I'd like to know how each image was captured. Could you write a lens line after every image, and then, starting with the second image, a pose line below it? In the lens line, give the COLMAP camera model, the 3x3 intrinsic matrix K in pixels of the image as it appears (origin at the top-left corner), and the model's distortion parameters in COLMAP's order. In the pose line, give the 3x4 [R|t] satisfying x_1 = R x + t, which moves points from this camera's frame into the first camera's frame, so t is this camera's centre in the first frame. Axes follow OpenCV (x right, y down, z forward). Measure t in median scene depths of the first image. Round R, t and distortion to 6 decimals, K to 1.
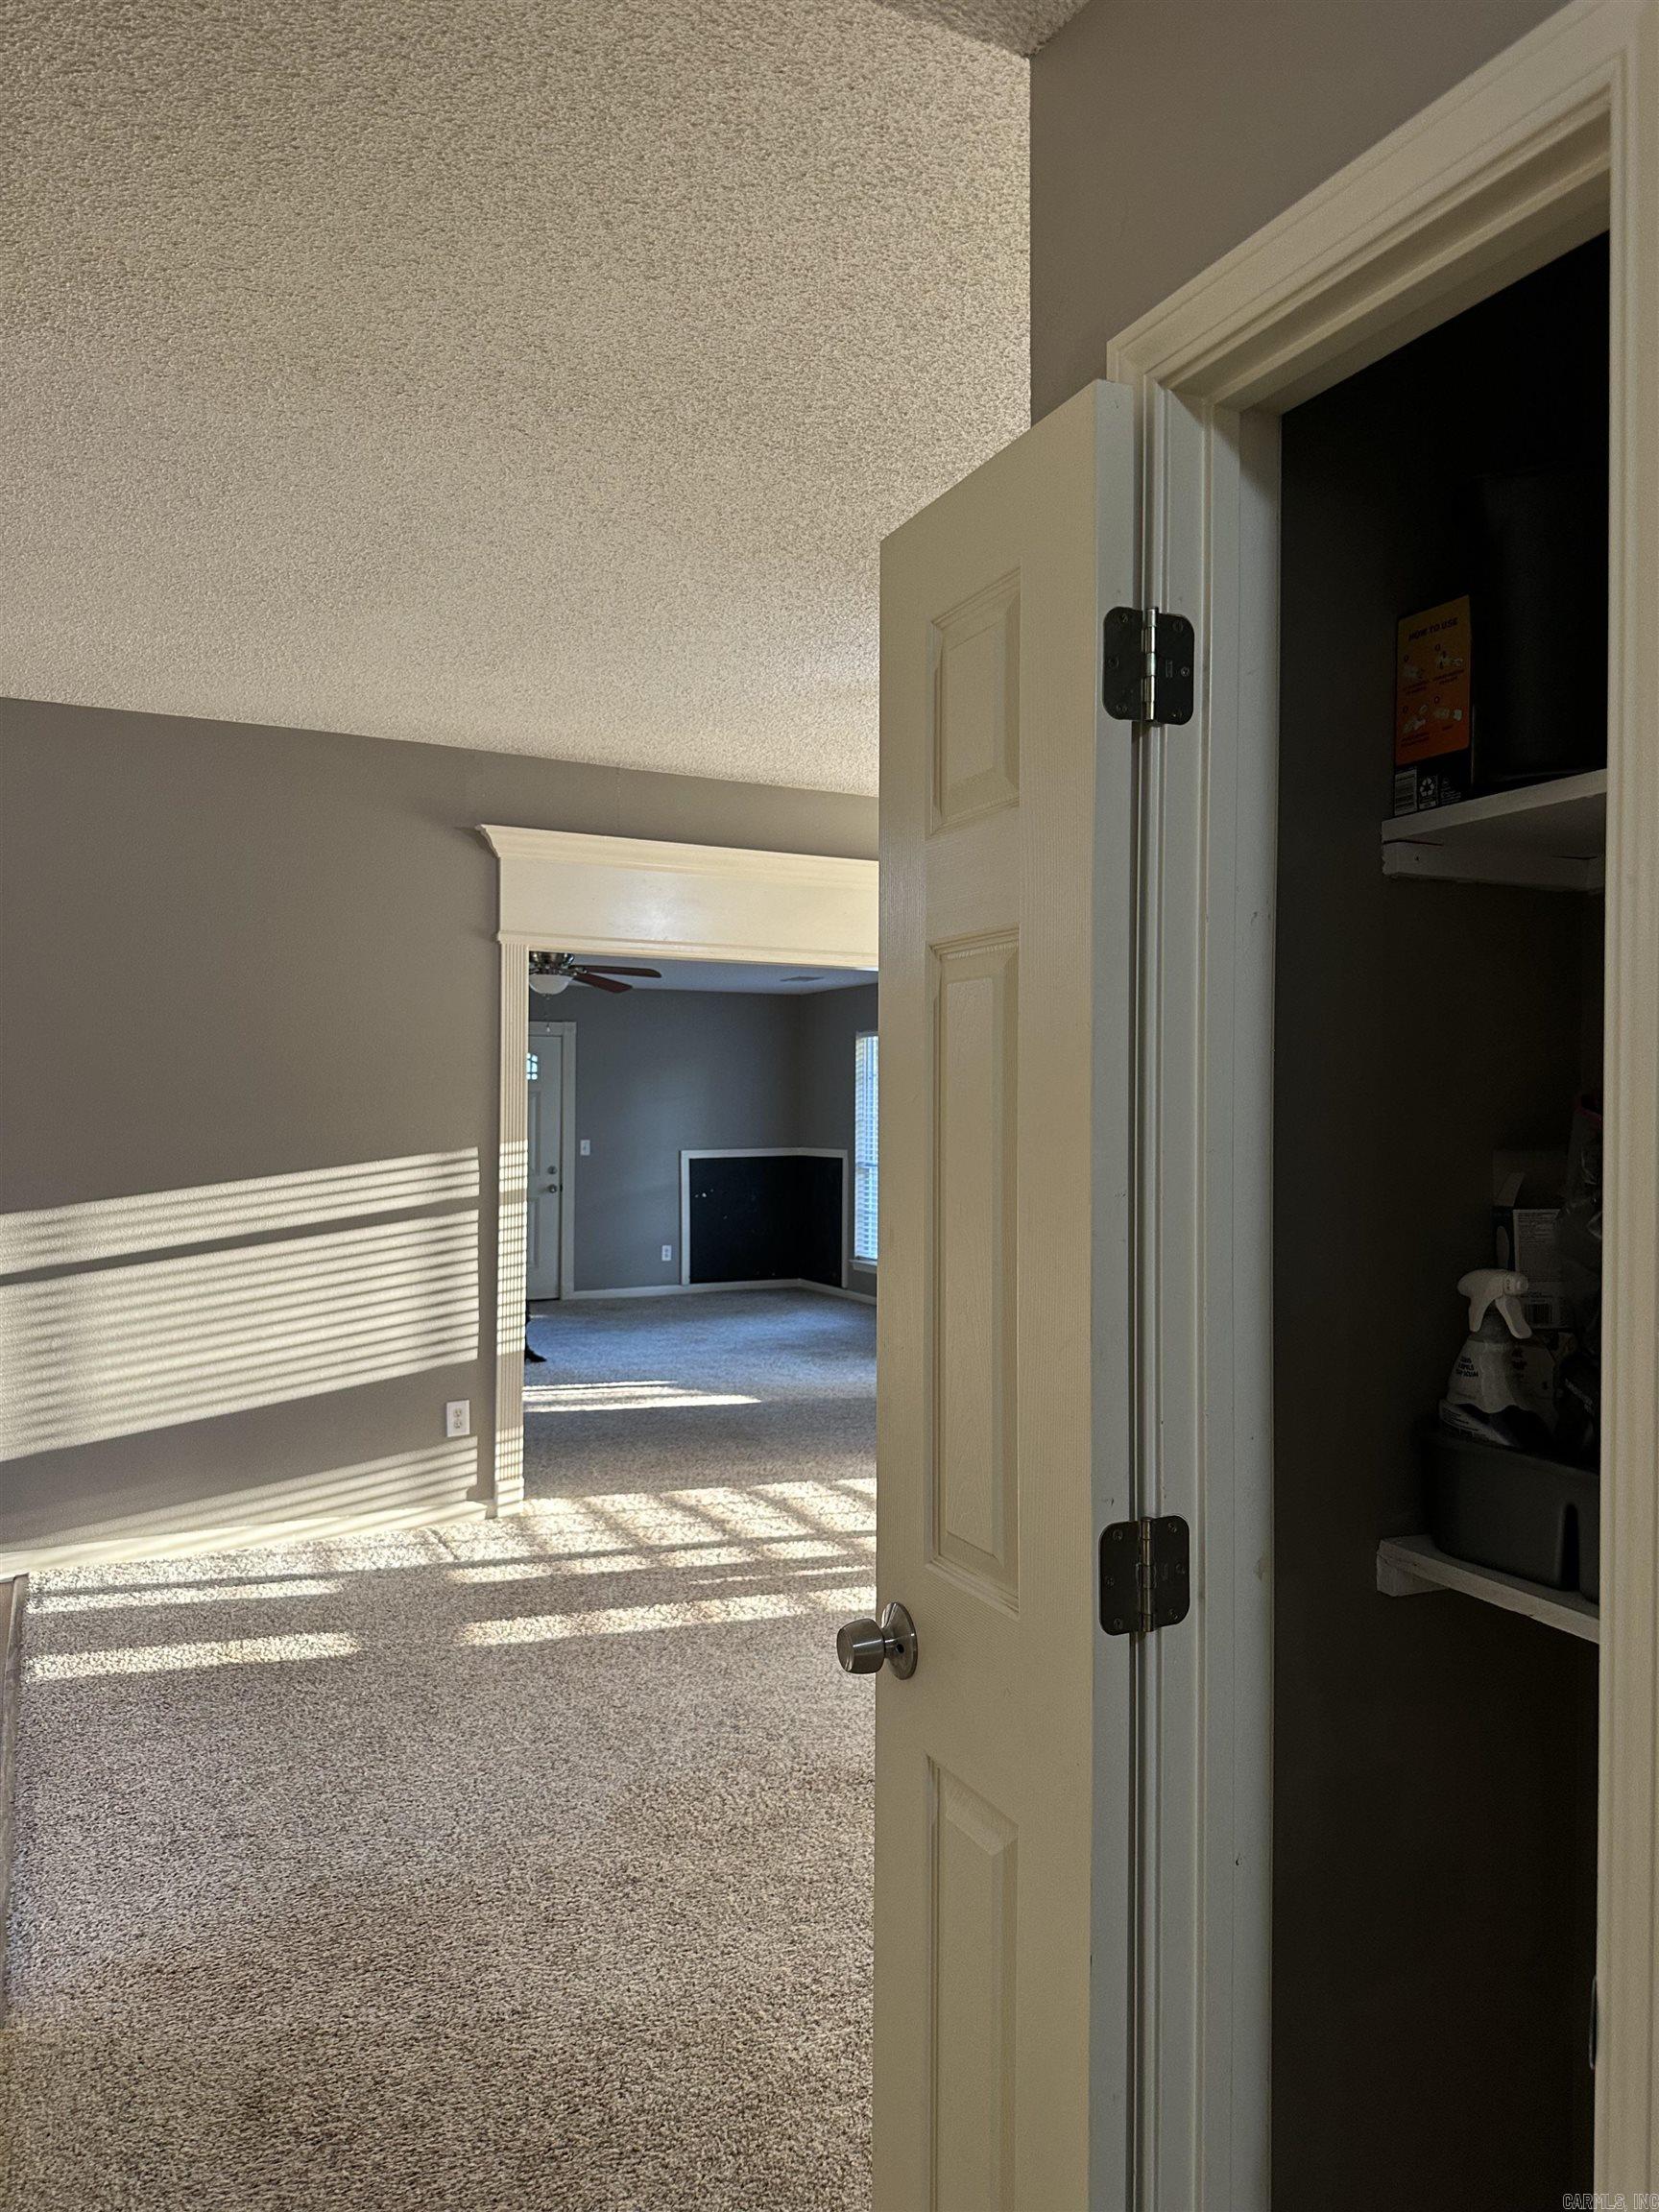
lens RADIAL K [[1568.0, 0, 828.9], [0, 1568.0, 1100.1], [0, 0, 1]] dist [-0.002195, -0.007649]
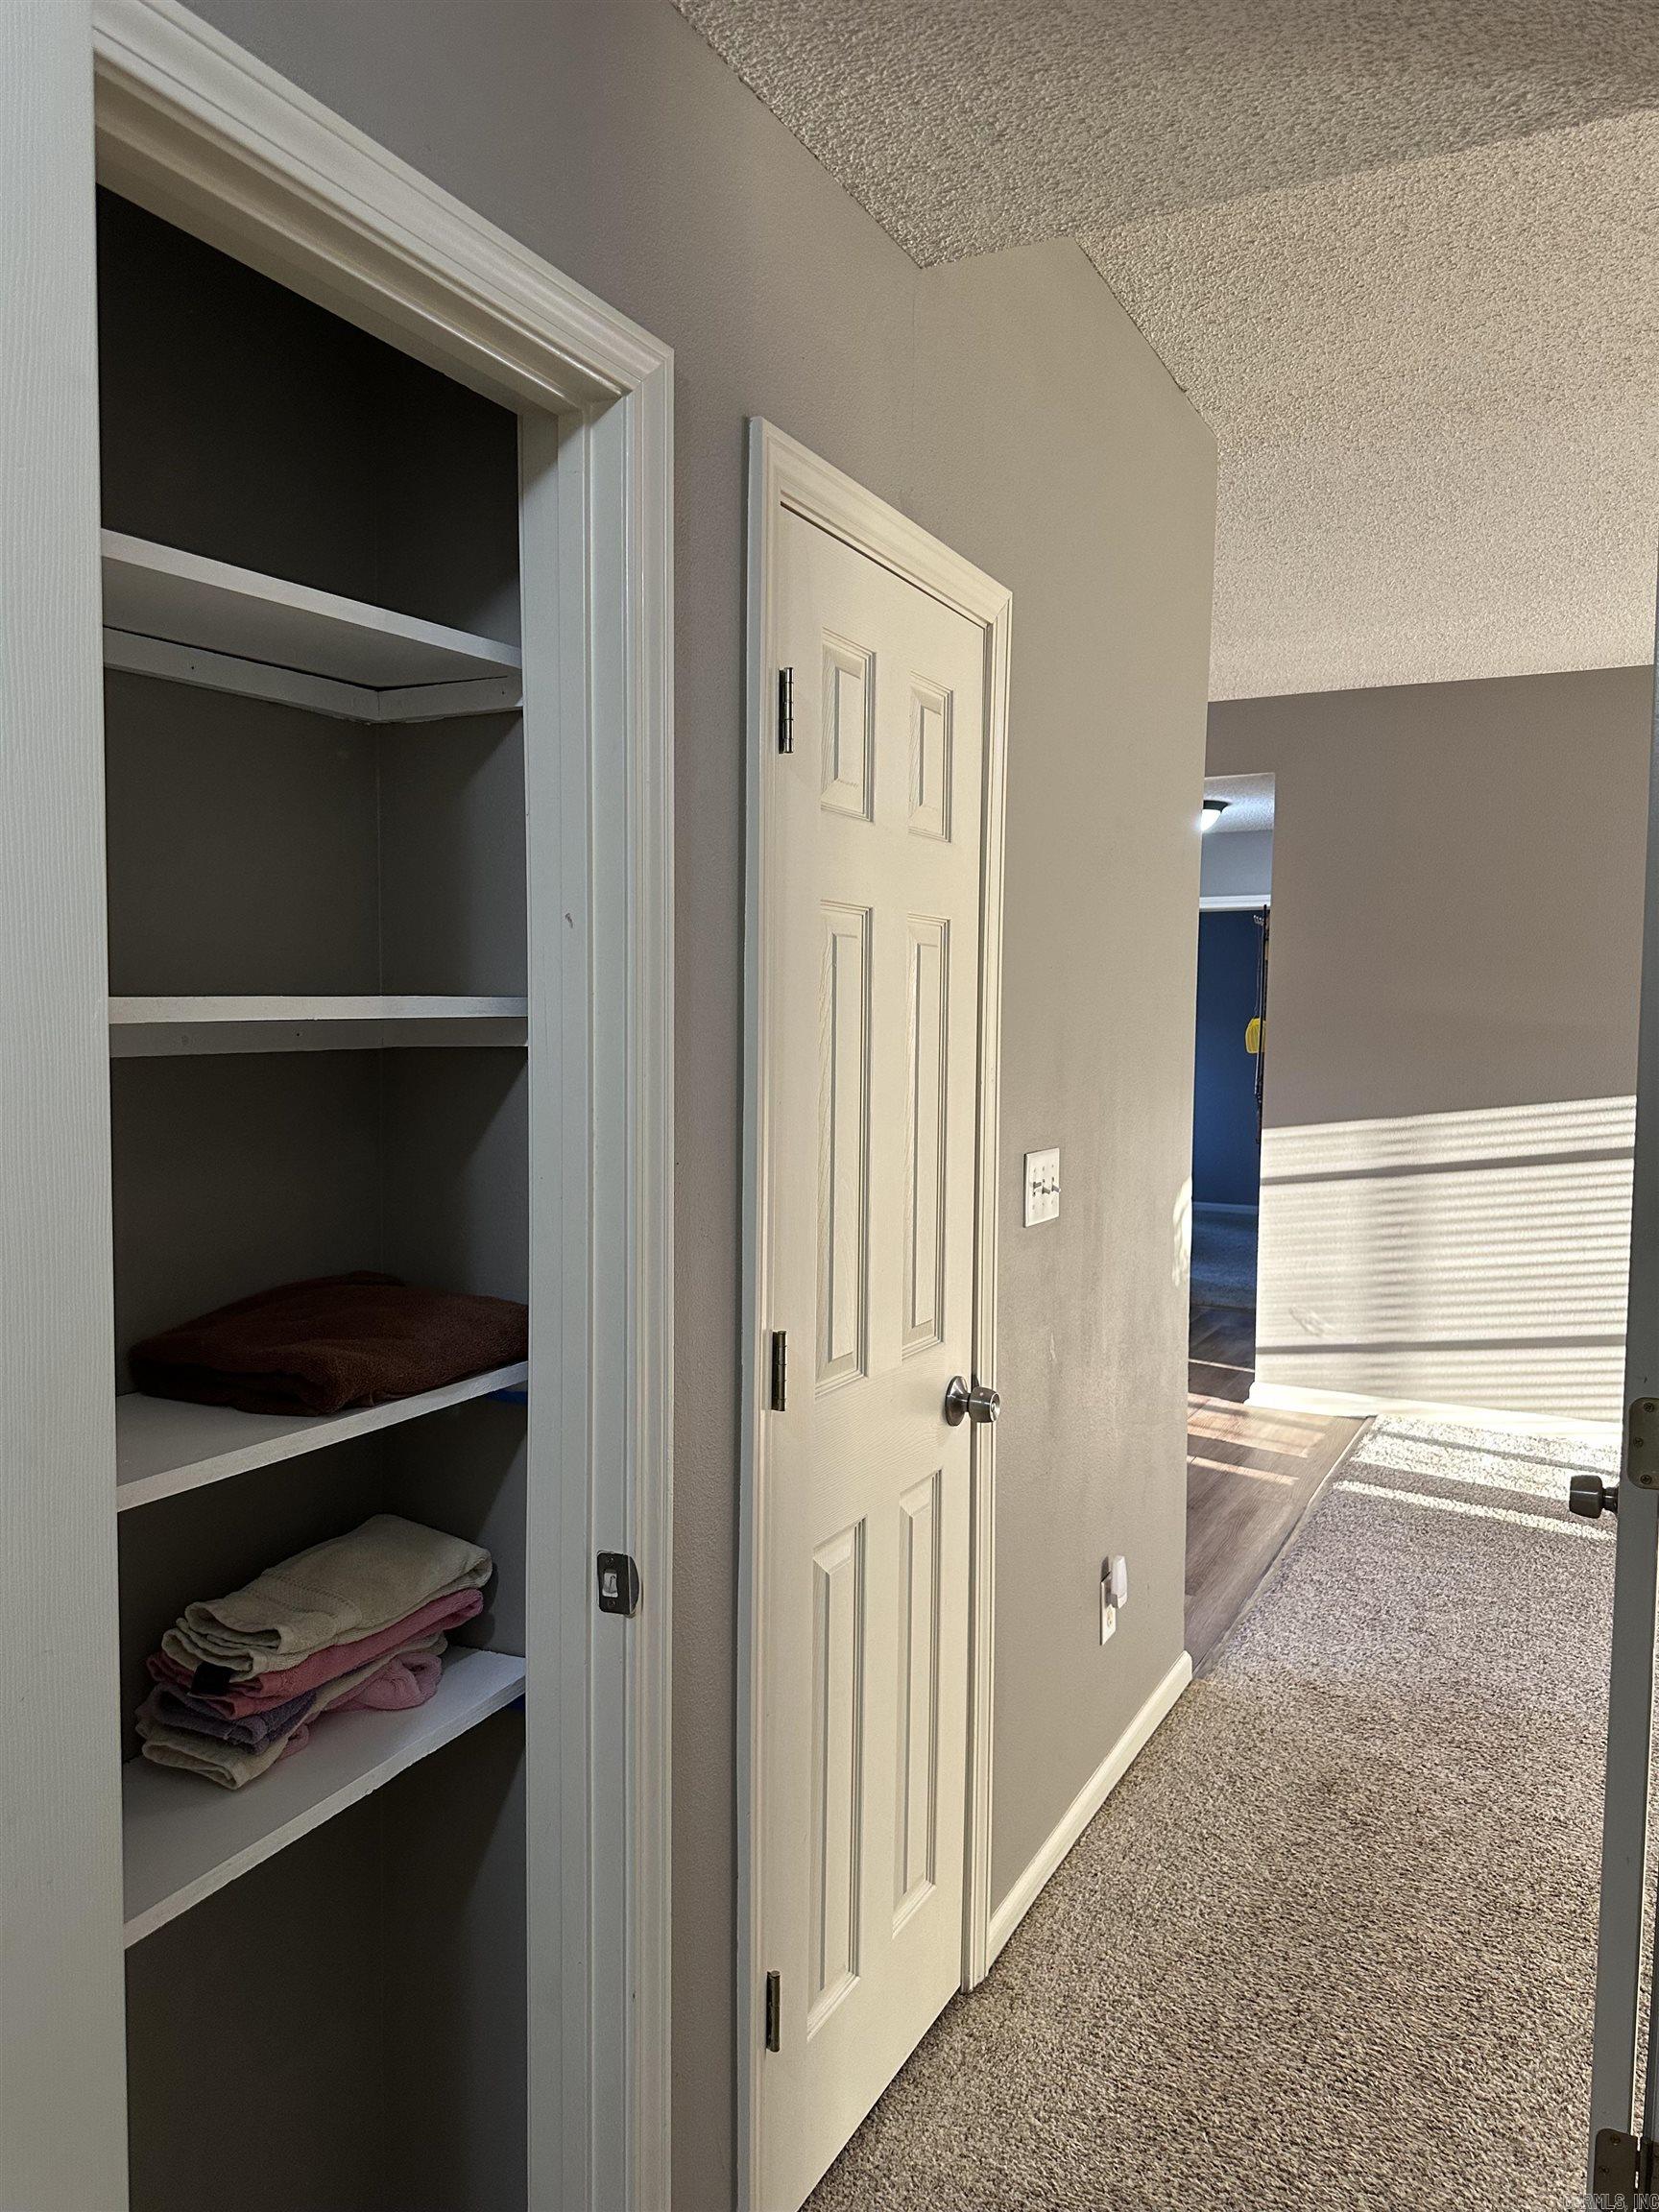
lens RADIAL K [[1568.0, 0, 830.7], [0, 1568.0, 1108.7], [0, 0, 1]] dist [-0.002195, -0.007649]
pose [[0.593218, 0.049047, -0.803547, 0.202404], [-0.002950, 0.998268, 0.058755, -0.006034], [0.805037, -0.032484, 0.592335, -0.055461]]
